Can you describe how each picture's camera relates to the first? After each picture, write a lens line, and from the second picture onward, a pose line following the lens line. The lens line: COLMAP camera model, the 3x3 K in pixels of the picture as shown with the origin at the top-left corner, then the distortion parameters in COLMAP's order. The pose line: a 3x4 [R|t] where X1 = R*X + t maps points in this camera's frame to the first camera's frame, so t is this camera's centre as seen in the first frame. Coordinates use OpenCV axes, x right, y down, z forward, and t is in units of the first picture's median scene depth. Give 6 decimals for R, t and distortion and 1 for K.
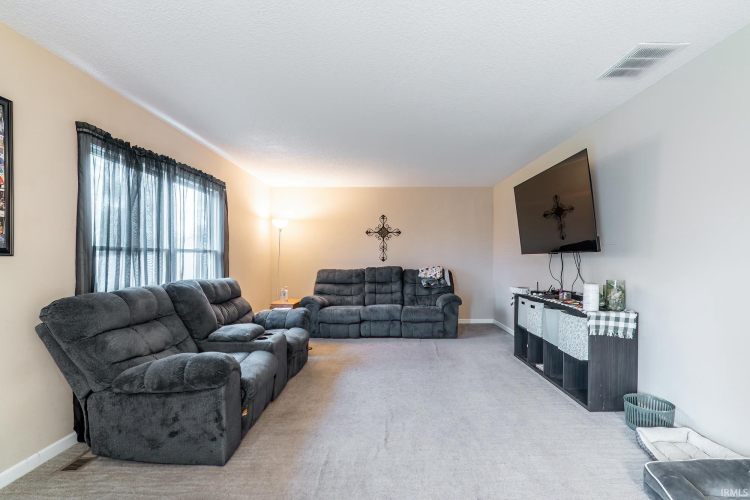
lens RADIAL K [[338.0, 0, 390.8], [0, 338.0, 257.2], [0, 0, 1]] dist [0.001176, -0.000050]
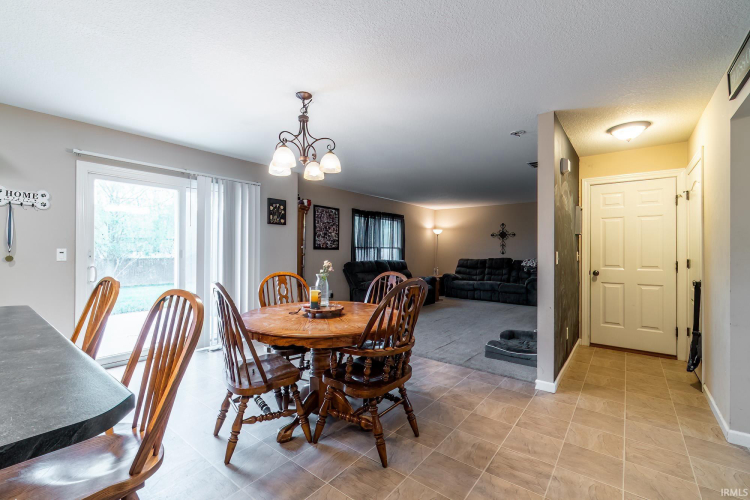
lens RADIAL K [[327.7, 0, 373.0], [0, 327.7, 249.5], [0, 0, 1]] dist [-0.001053, -0.000283]
pose [[0.776956, 0.008273, -0.629501, 0.668181], [-0.010928, 0.999940, -0.000346, -0.003583], [0.629460, 0.007148, 0.777000, -0.722796]]
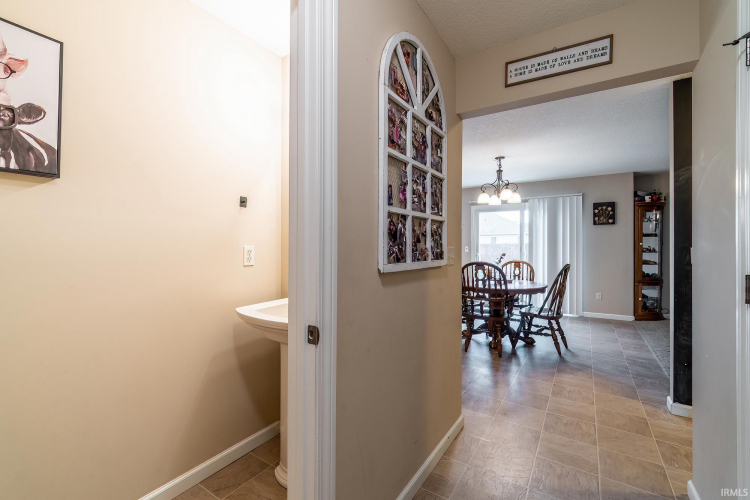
lens RADIAL K [[327.7, 0, 373.0], [0, 327.7, 249.5], [0, 0, 1]] dist [-0.001053, -0.000283]
pose [[-0.548450, 0.011471, -0.836105, 1.334211], [-0.001169, 0.999894, 0.014484, -0.006153], [0.836182, 0.008921, -0.548379, -0.051180]]
